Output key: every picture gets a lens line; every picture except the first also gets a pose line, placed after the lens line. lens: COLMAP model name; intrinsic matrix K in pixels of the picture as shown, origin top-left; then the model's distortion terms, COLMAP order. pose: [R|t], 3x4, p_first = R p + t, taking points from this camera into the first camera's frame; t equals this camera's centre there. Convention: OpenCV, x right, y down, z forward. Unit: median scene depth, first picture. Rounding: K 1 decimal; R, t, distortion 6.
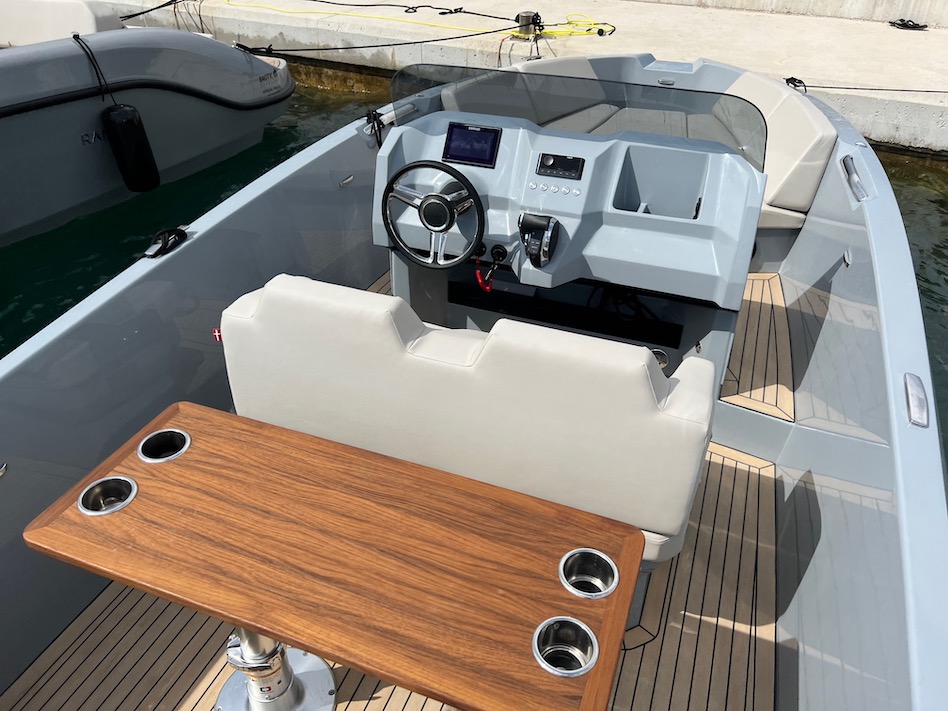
lens RADIAL K [[701.1, 0, 476.9], [0, 701.1, 331.0], [0, 0, 1]] dist [-0.006165, -0.007108]
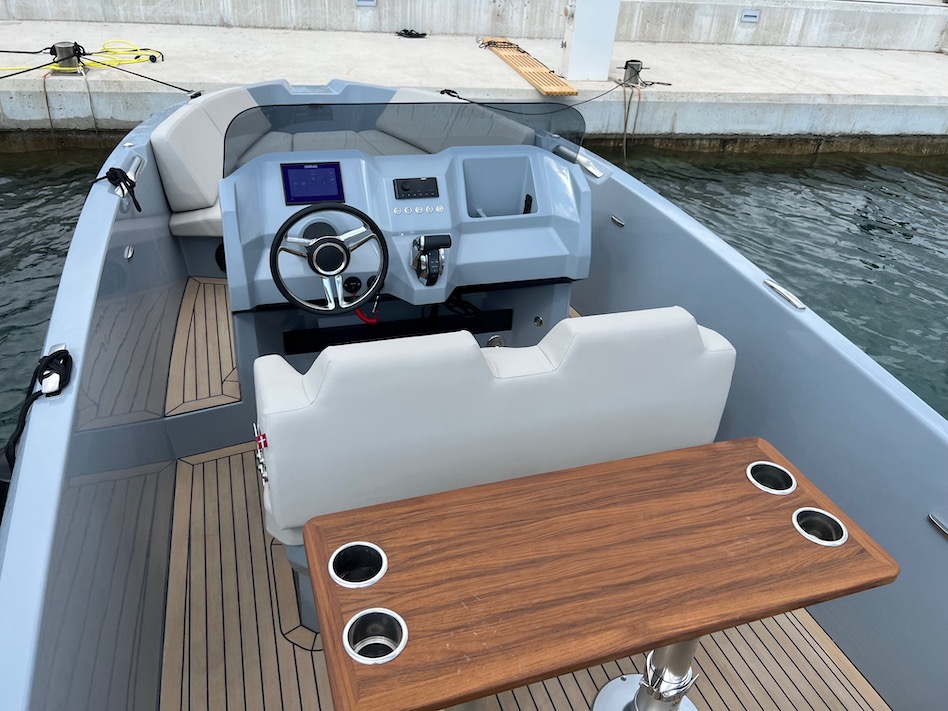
lens RADIAL K [[708.5, 0, 432.6], [0, 708.5, 354.6], [0, 0, 1]] dist [0.054929, -0.086013]
pose [[0.781446, -0.295854, 0.549374, -0.481518], [0.296630, 0.950736, 0.090063, -0.082058], [-0.548956, 0.092581, 0.830708, 0.122722]]
